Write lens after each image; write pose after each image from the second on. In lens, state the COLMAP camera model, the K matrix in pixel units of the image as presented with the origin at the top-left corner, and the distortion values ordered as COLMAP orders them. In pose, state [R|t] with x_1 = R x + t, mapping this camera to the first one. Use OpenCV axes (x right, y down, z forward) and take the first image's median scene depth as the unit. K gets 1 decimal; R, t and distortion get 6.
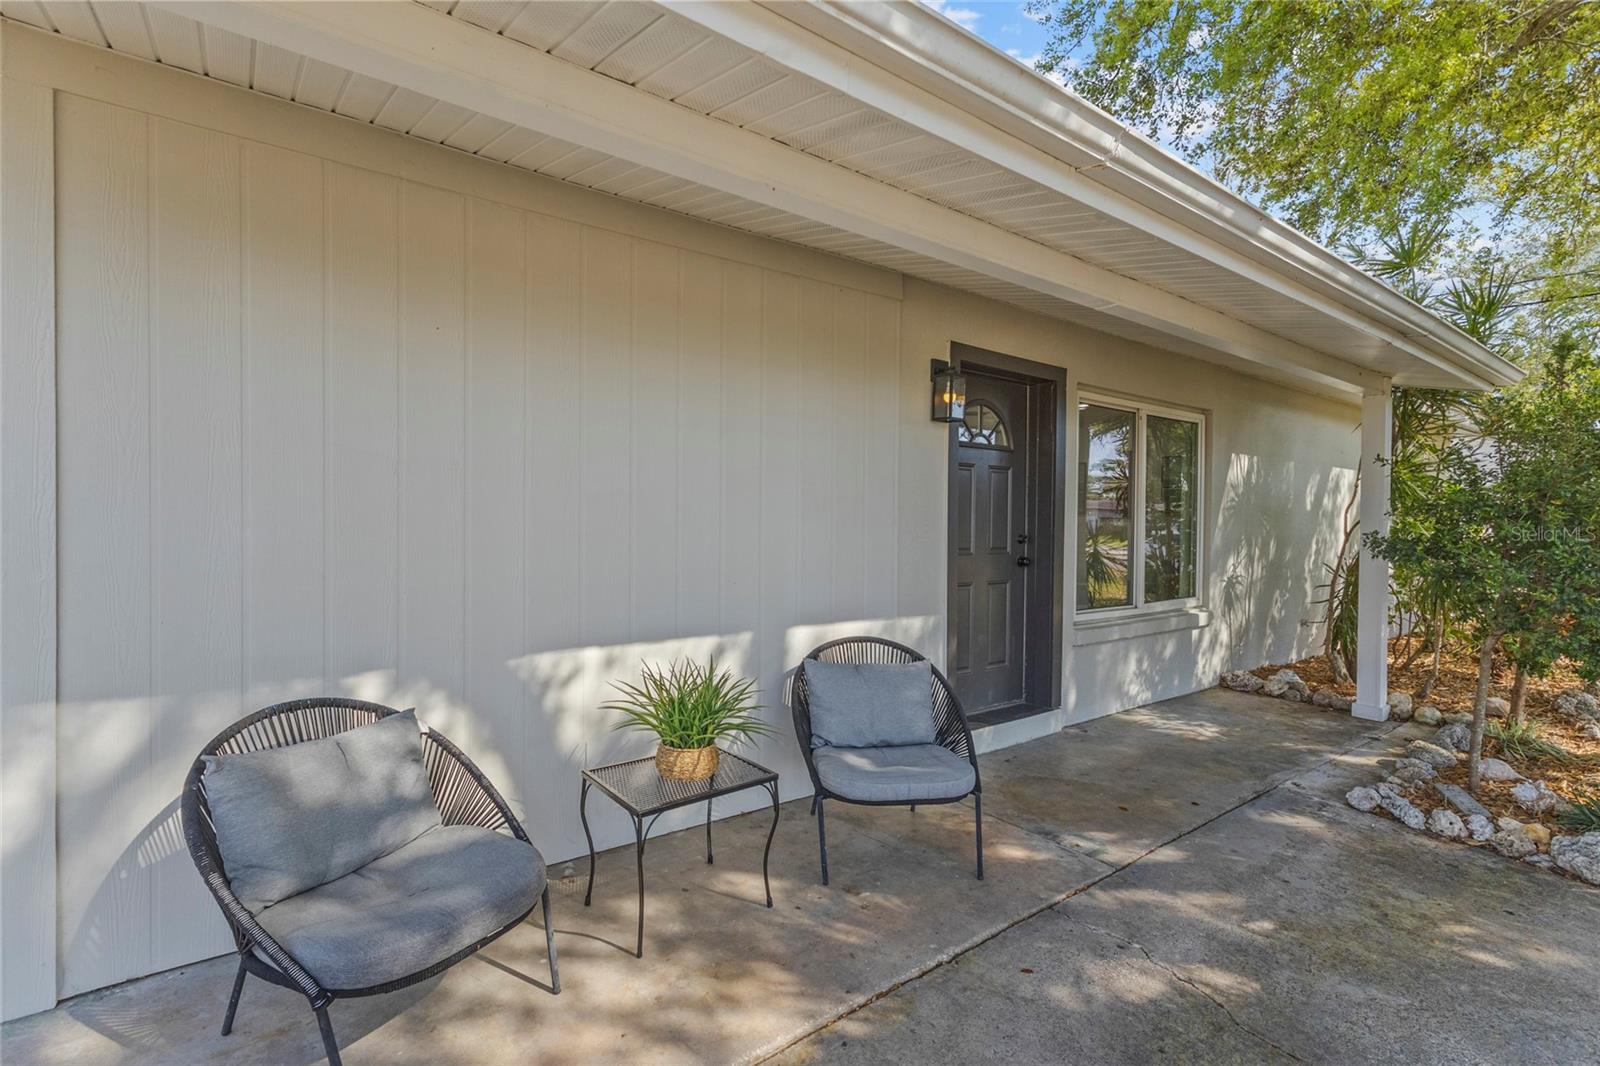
lens RADIAL K [[740.5, 0, 800.8], [0, 740.5, 530.1], [0, 0, 1]] dist [0.002288, 0.001708]
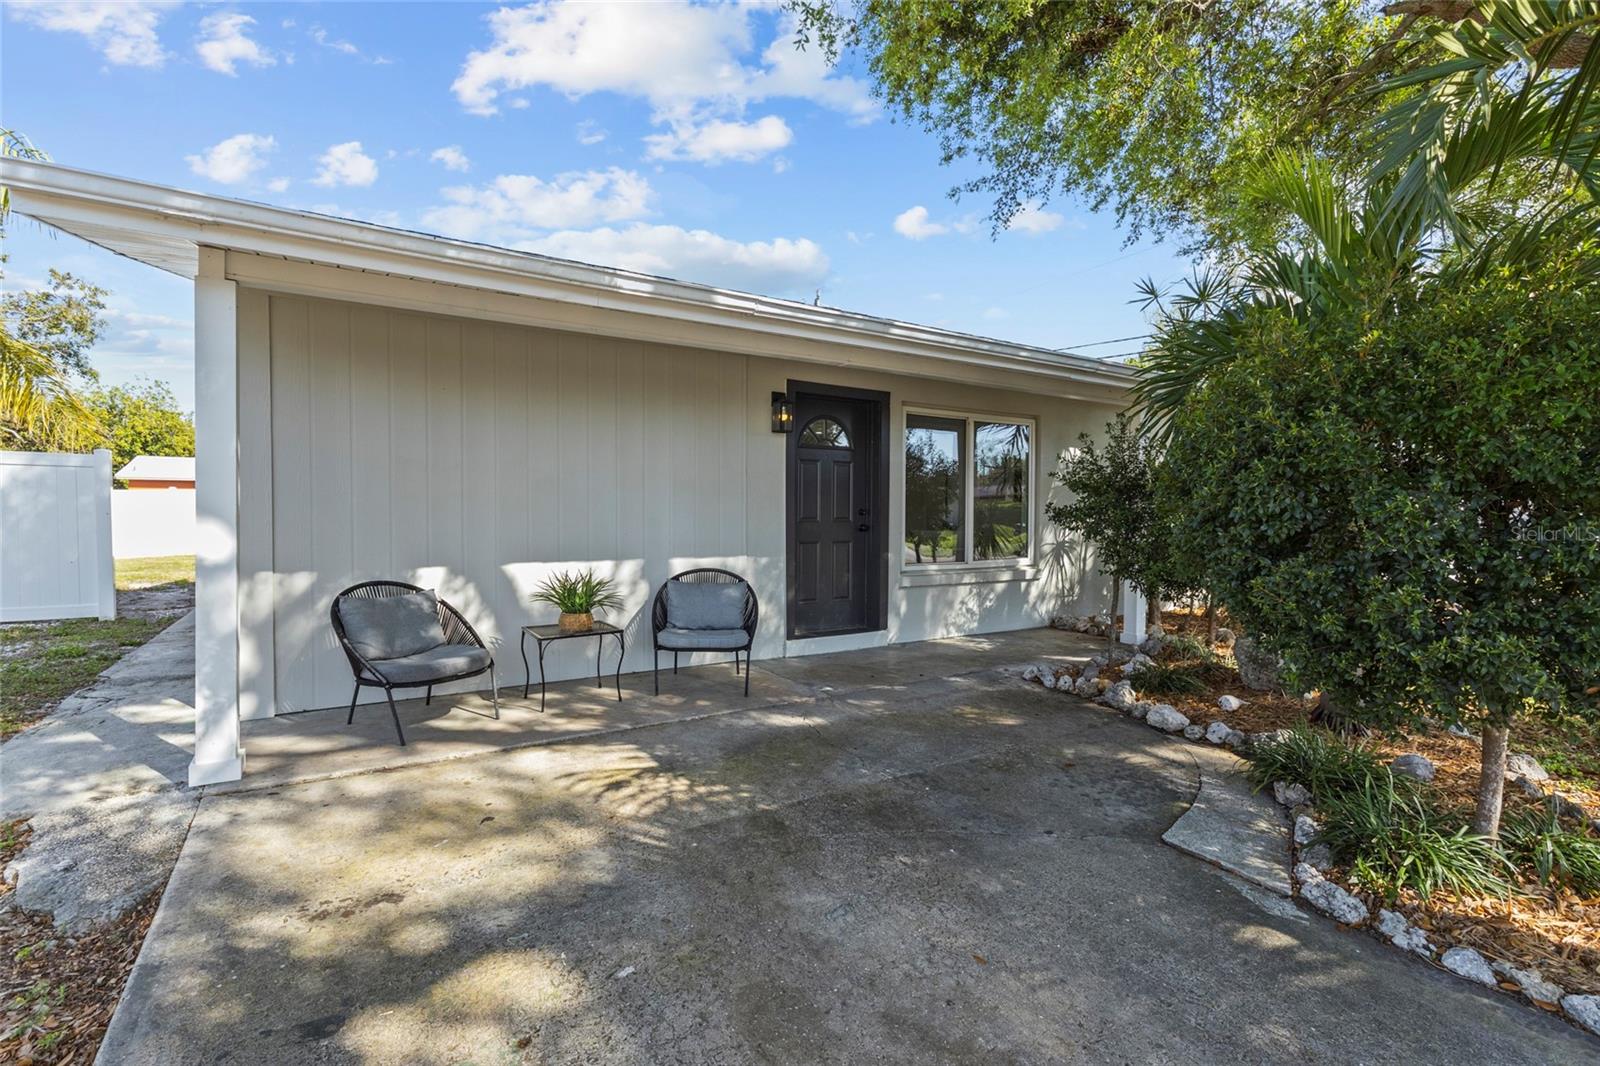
lens RADIAL K [[740.5, 0, 799.9], [0, 740.5, 529.6], [0, 0, 1]] dist [0.002288, 0.001708]
pose [[0.996379, -0.004459, -0.084904, 0.356448], [0.005166, 0.999954, 0.008115, 0.040249], [0.084863, -0.008524, 0.996356, -0.509884]]
